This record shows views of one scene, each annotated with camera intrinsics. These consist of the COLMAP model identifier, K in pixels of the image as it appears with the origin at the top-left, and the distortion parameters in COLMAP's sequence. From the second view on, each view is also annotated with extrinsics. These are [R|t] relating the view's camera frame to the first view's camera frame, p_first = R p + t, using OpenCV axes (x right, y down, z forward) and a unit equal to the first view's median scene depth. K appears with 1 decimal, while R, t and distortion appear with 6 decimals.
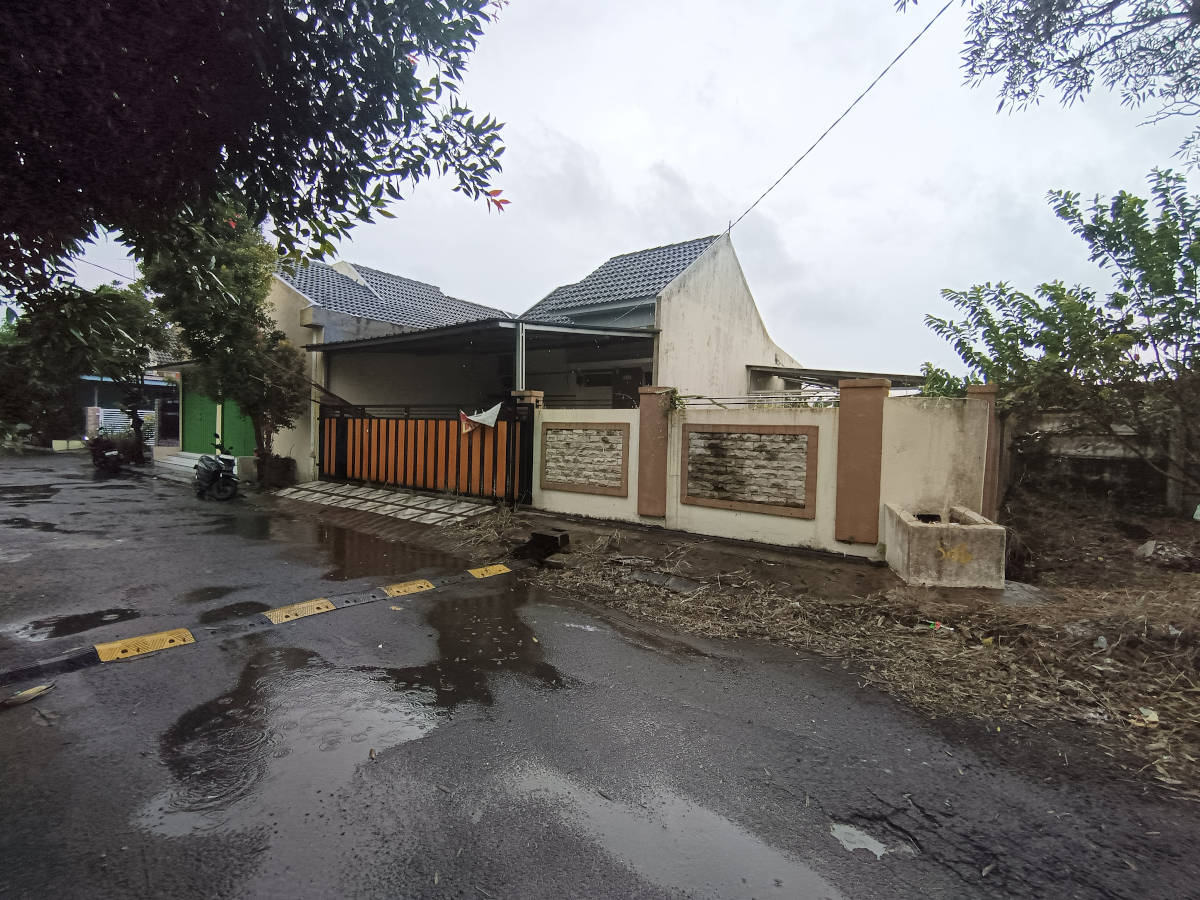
lens RADIAL K [[570.8, 0, 600.0], [0, 570.8, 450.0], [0, 0, 1]] dist [0.018040, -0.022833]
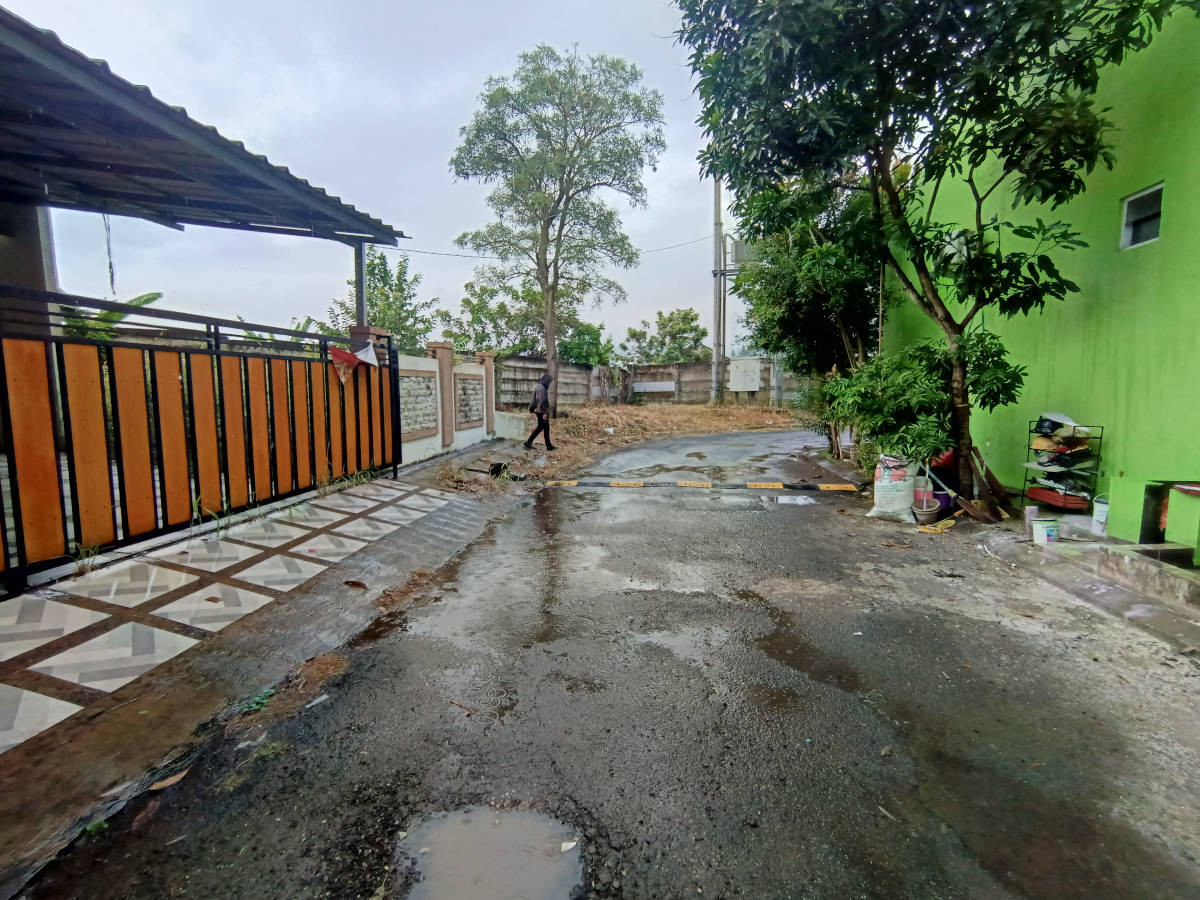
lens RADIAL K [[570.8, 0, 600.0], [0, 570.8, 450.0], [0, 0, 1]] dist [0.018040, -0.022833]
pose [[-0.527605, -0.126017, 0.840091, -1.238520], [-0.000446, 0.988977, 0.148071, -0.066839], [-0.849490, 0.077748, -0.521845, 1.453945]]
